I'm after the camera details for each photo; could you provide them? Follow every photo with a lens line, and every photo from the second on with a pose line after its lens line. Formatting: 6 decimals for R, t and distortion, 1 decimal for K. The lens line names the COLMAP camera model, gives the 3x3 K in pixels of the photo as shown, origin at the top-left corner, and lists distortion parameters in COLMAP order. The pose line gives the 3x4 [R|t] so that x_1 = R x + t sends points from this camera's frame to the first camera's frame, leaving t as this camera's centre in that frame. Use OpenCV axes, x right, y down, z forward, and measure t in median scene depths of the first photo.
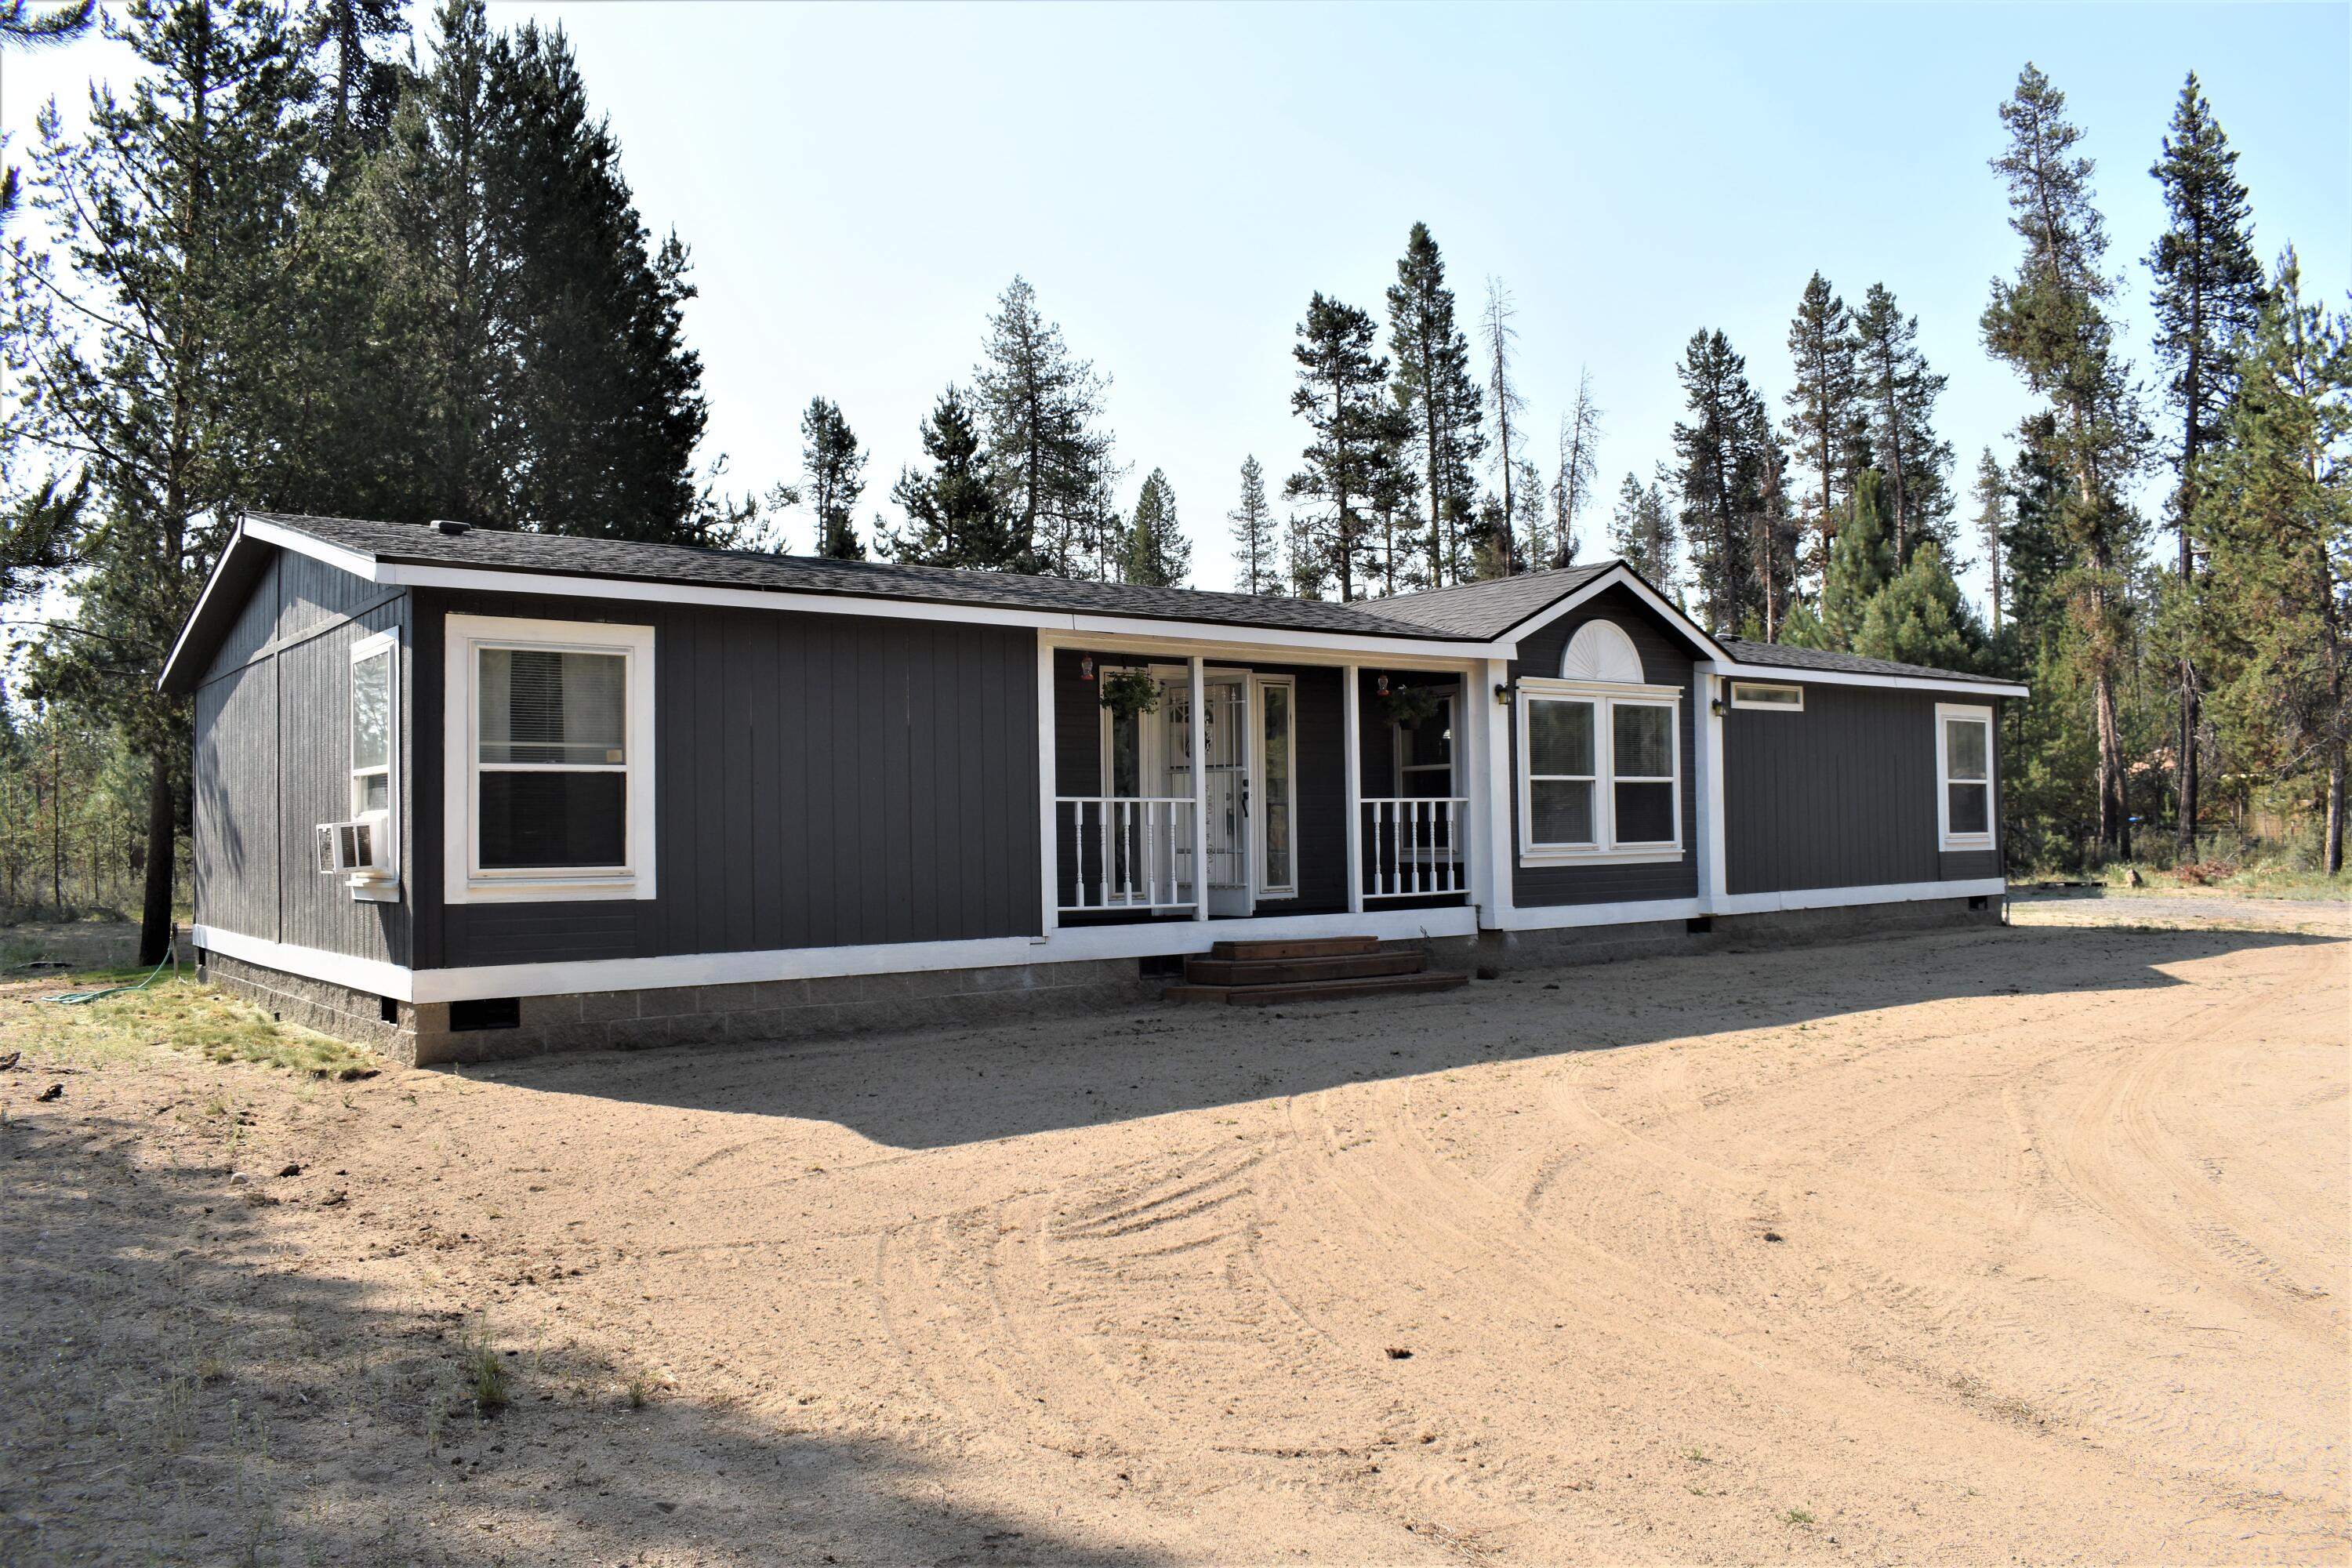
lens RADIAL K [[1829.8, 0, 1176.0], [0, 1829.8, 784.0], [0, 0, 1]] dist [-0.094622, 0.017449]
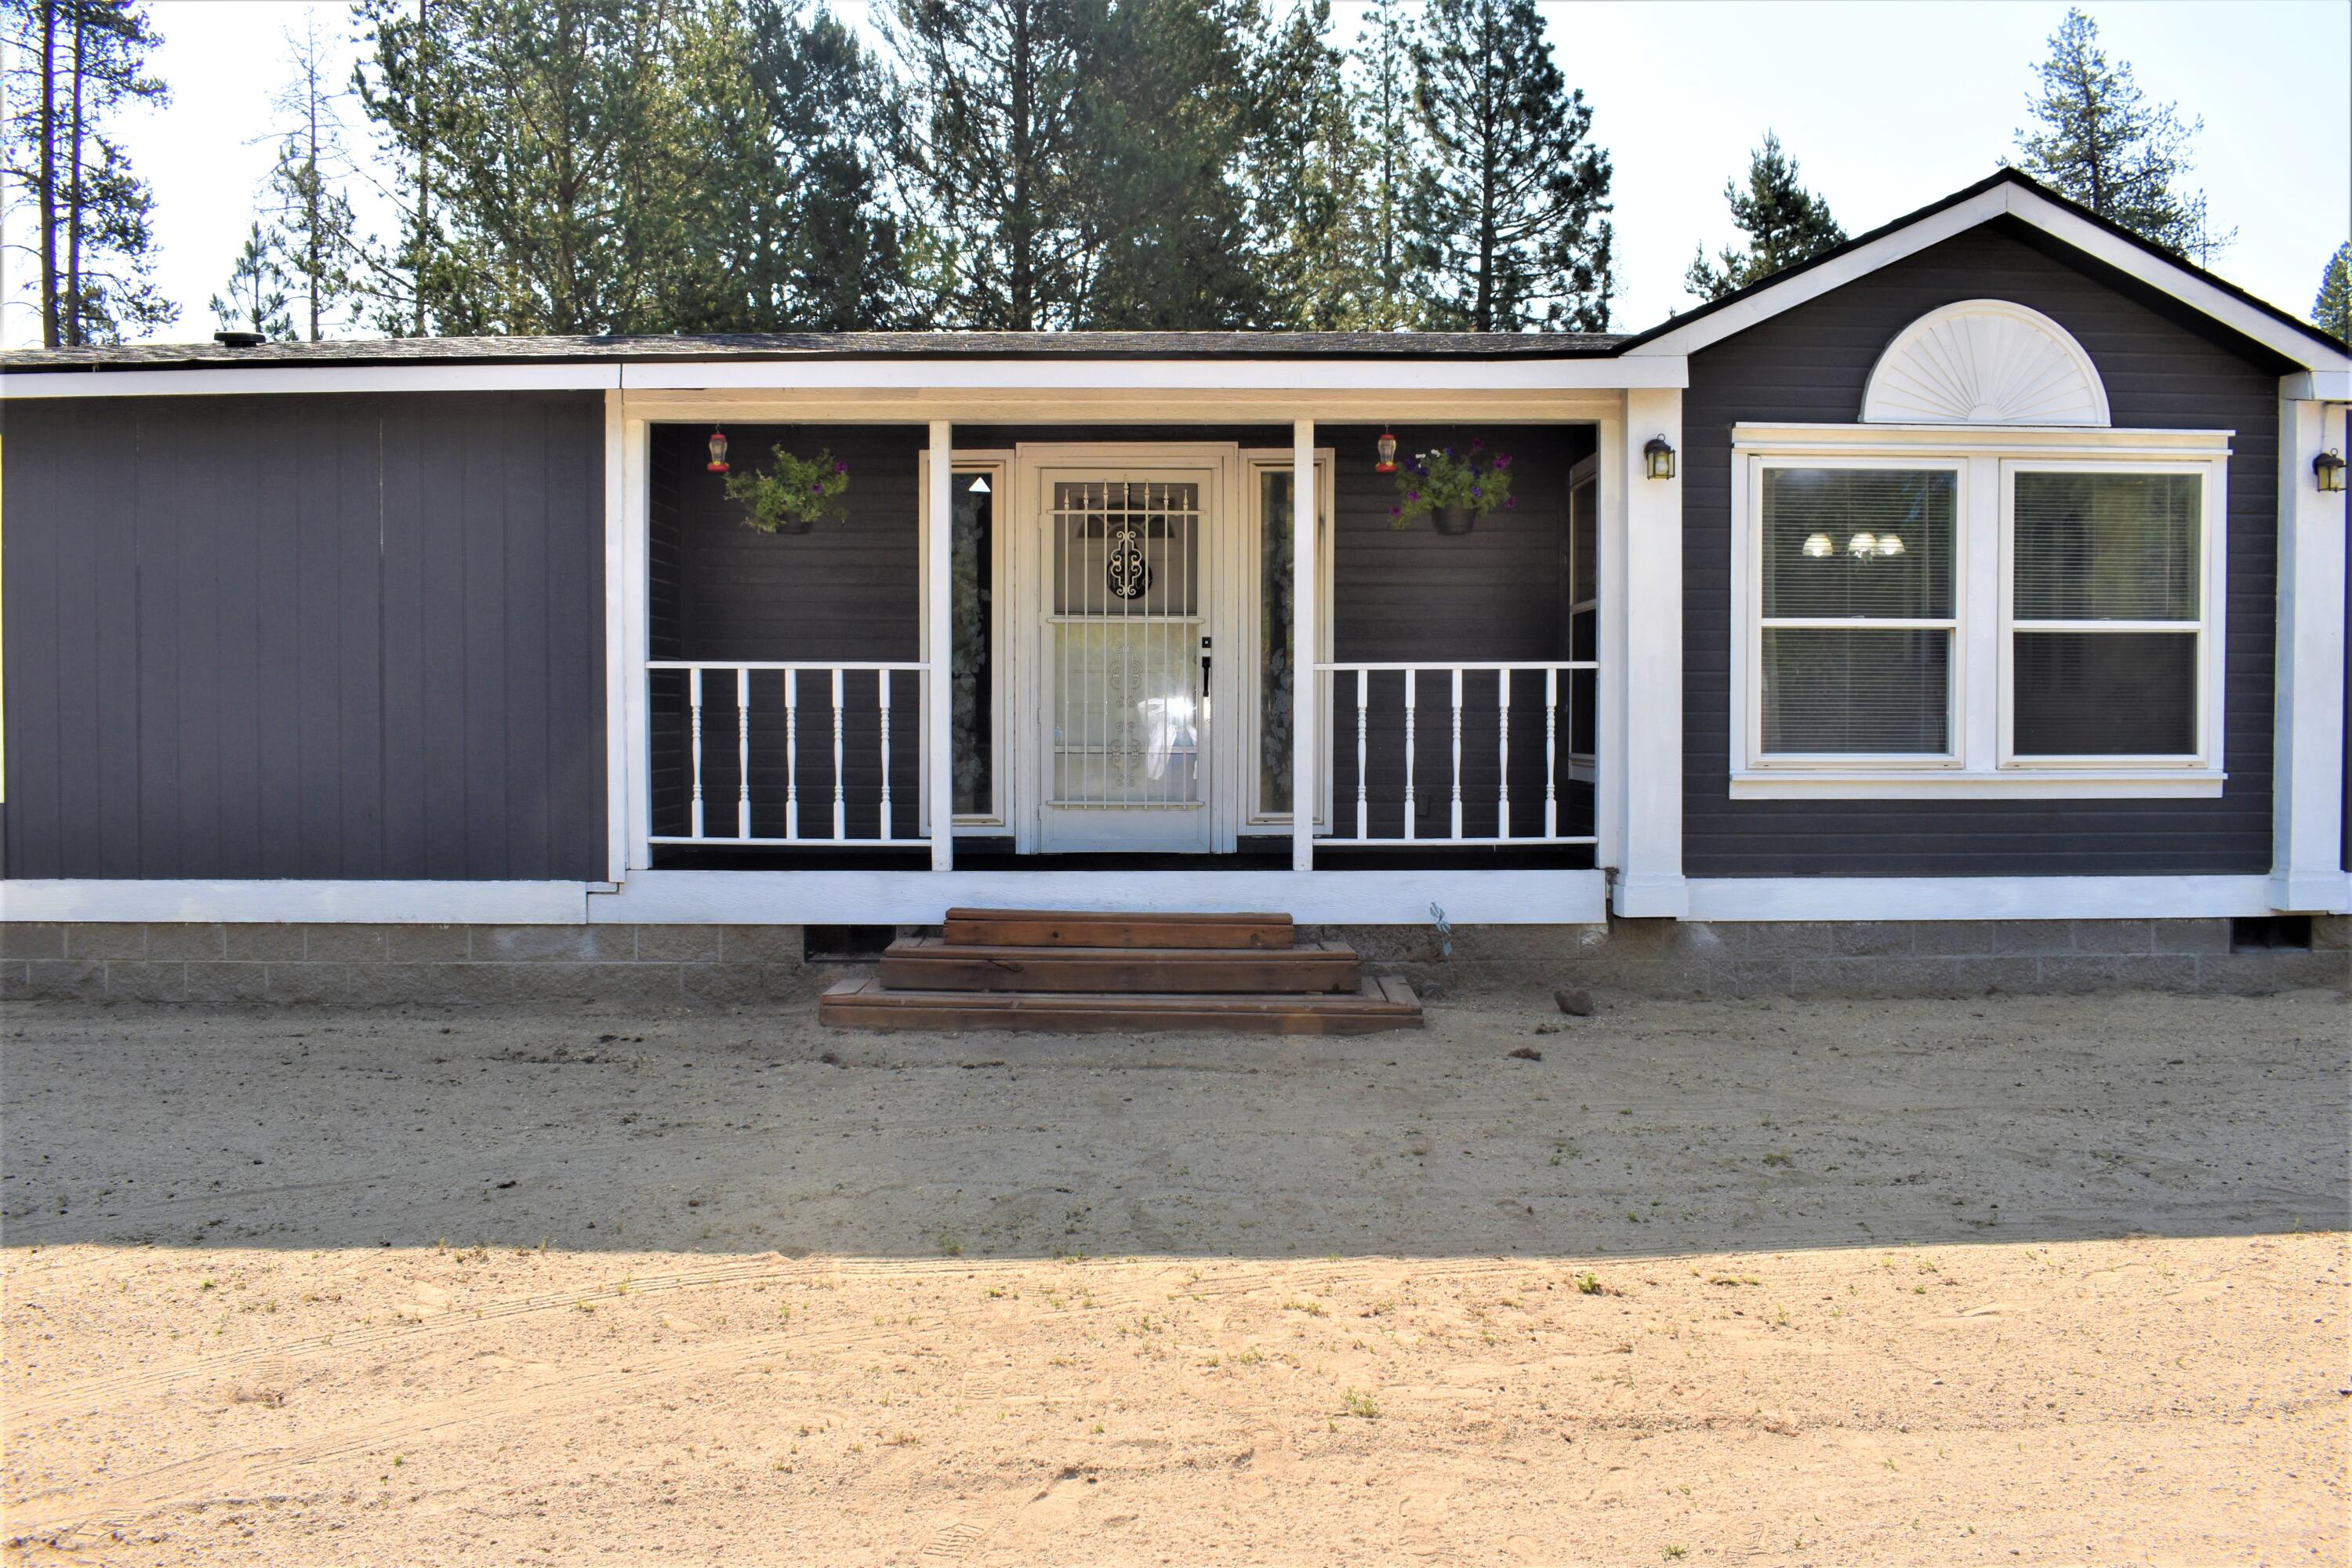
lens RADIAL K [[1882.2, 0, 1176.0], [0, 1882.2, 784.0], [0, 0, 1]] dist [-0.089026, 0.000843]
pose [[0.793902, 0.037206, -0.606907, 0.364674], [0.004892, 0.997703, 0.067563, 0.005126], [0.608026, -0.056607, 0.791896, 0.467961]]
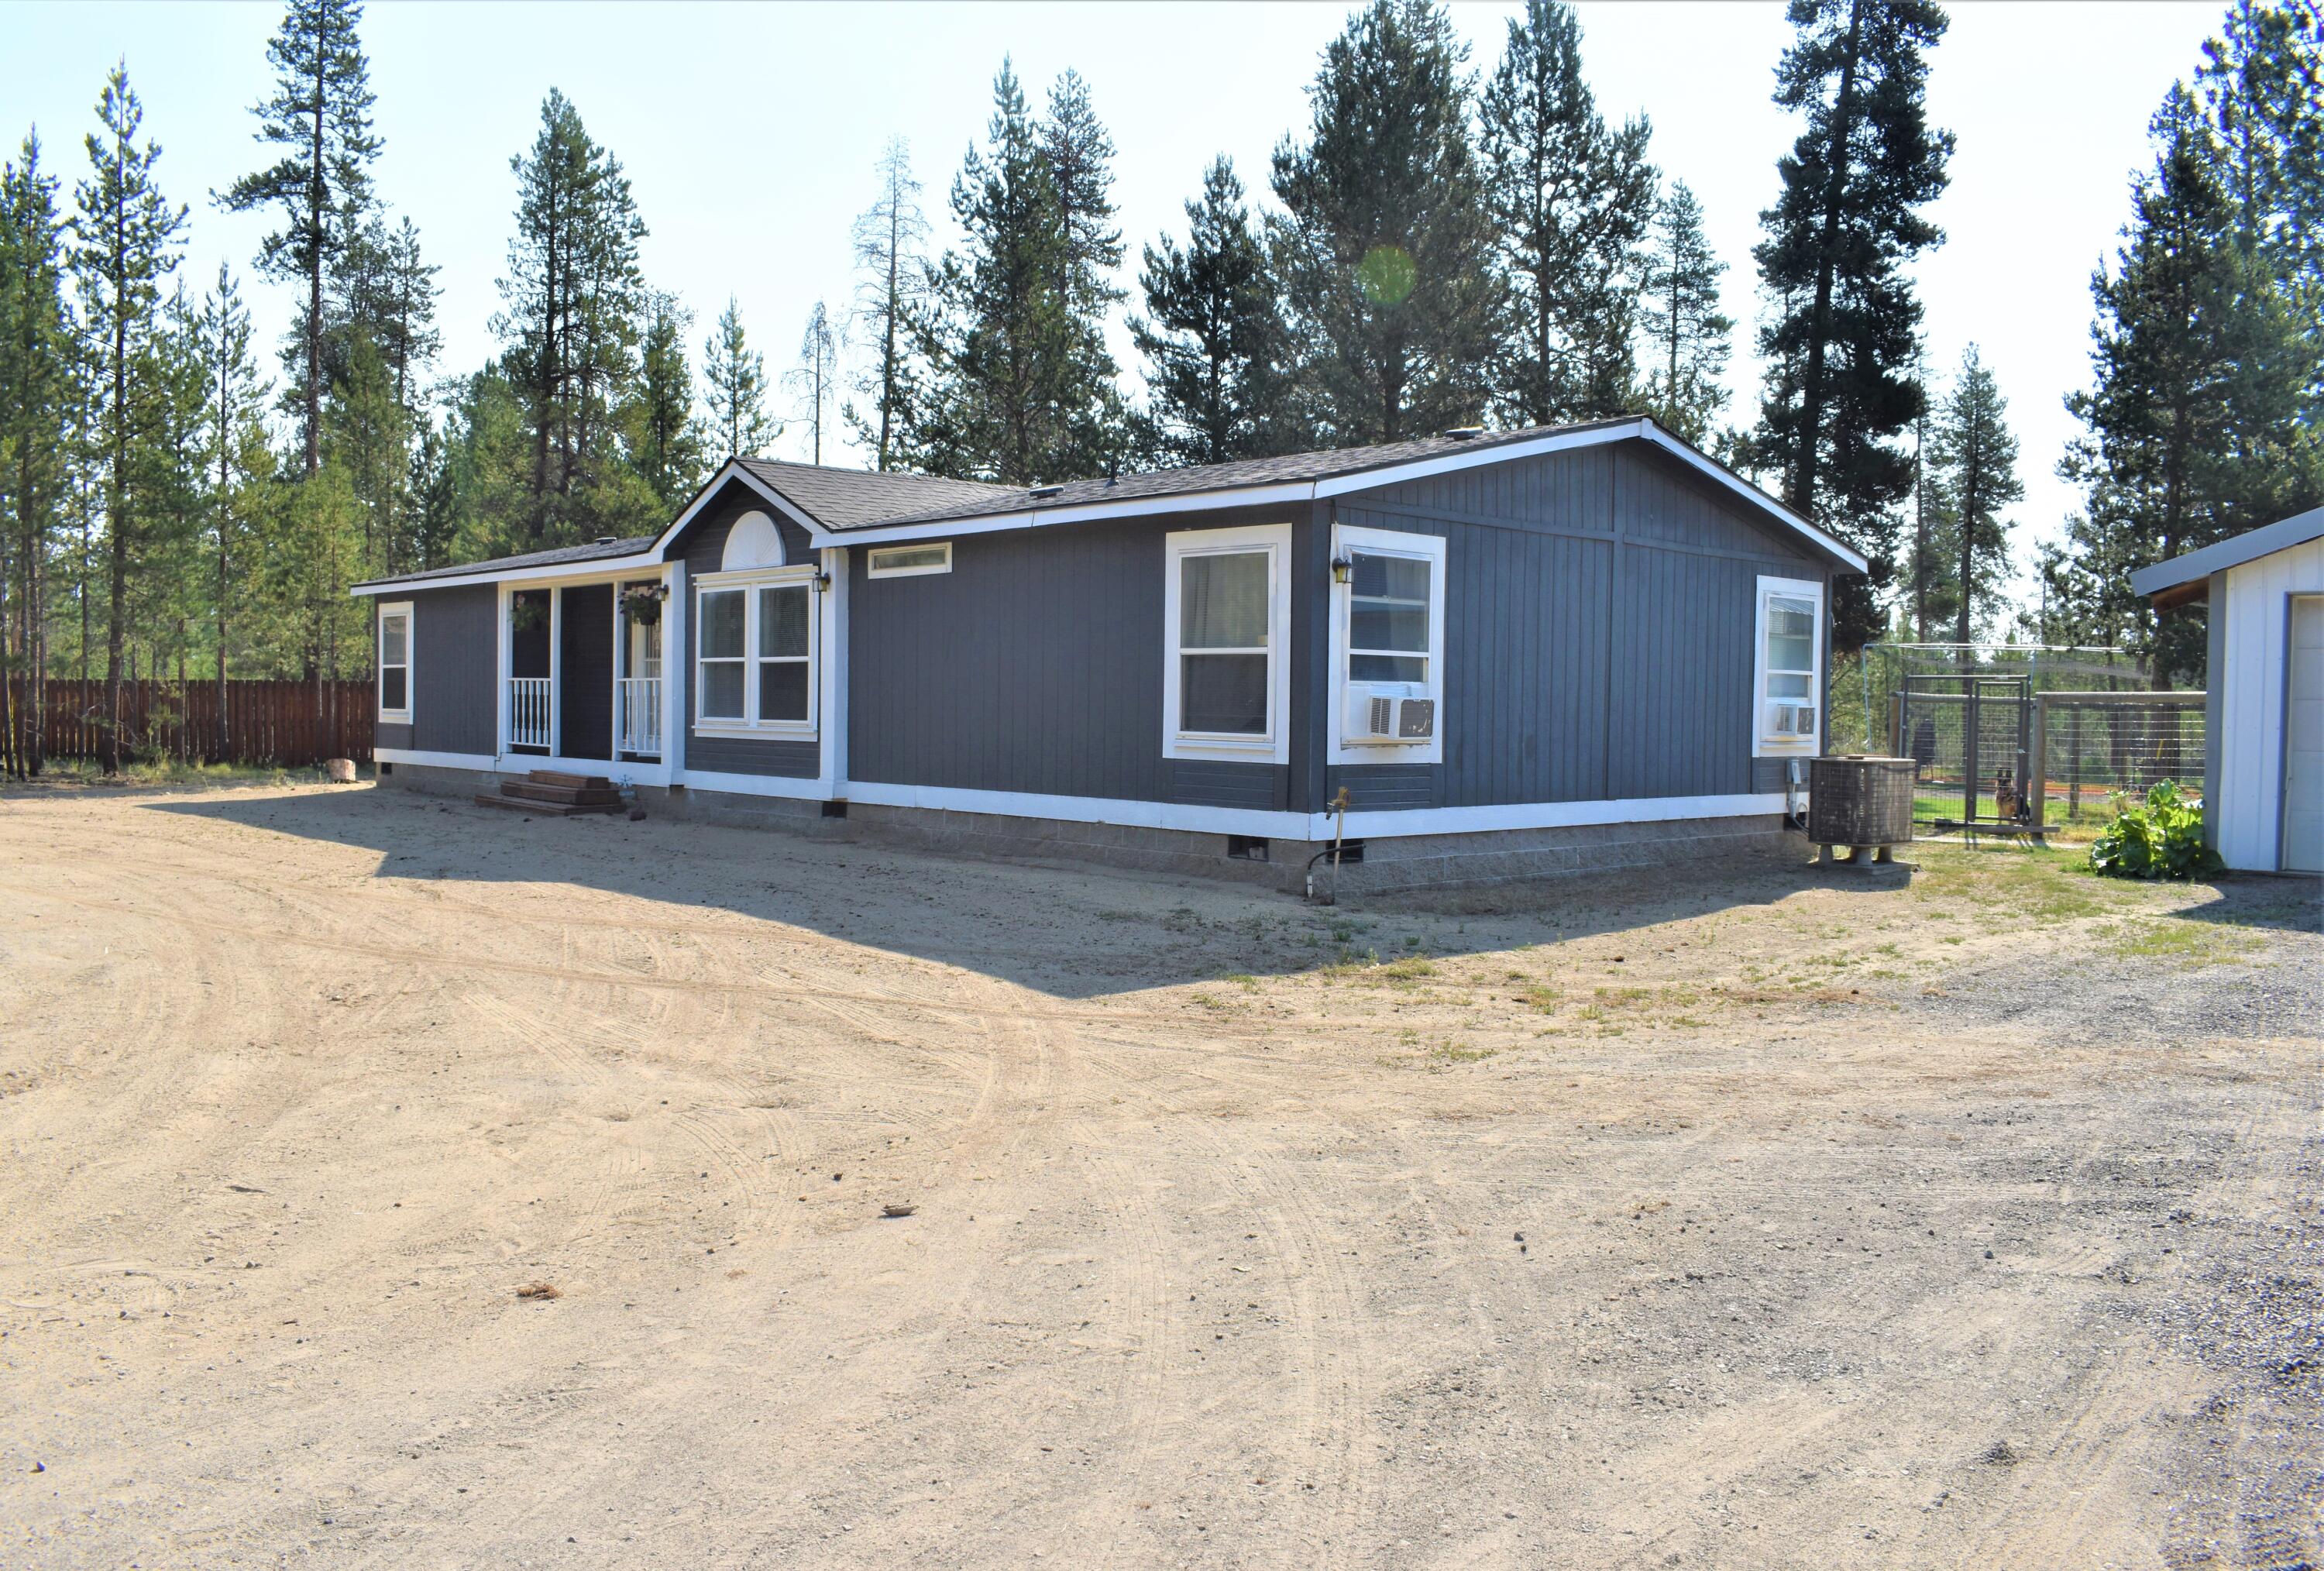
lens RADIAL K [[1899.2, 0, 1162.0], [0, 1899.2, 785.5], [0, 0, 1]] dist [-0.079508, 0.001916]
pose [[0.066927, 0.057788, -0.996083, 1.363383], [0.010780, 0.998221, 0.058637, 0.008314], [0.997700, -0.014662, 0.066185, 1.159030]]
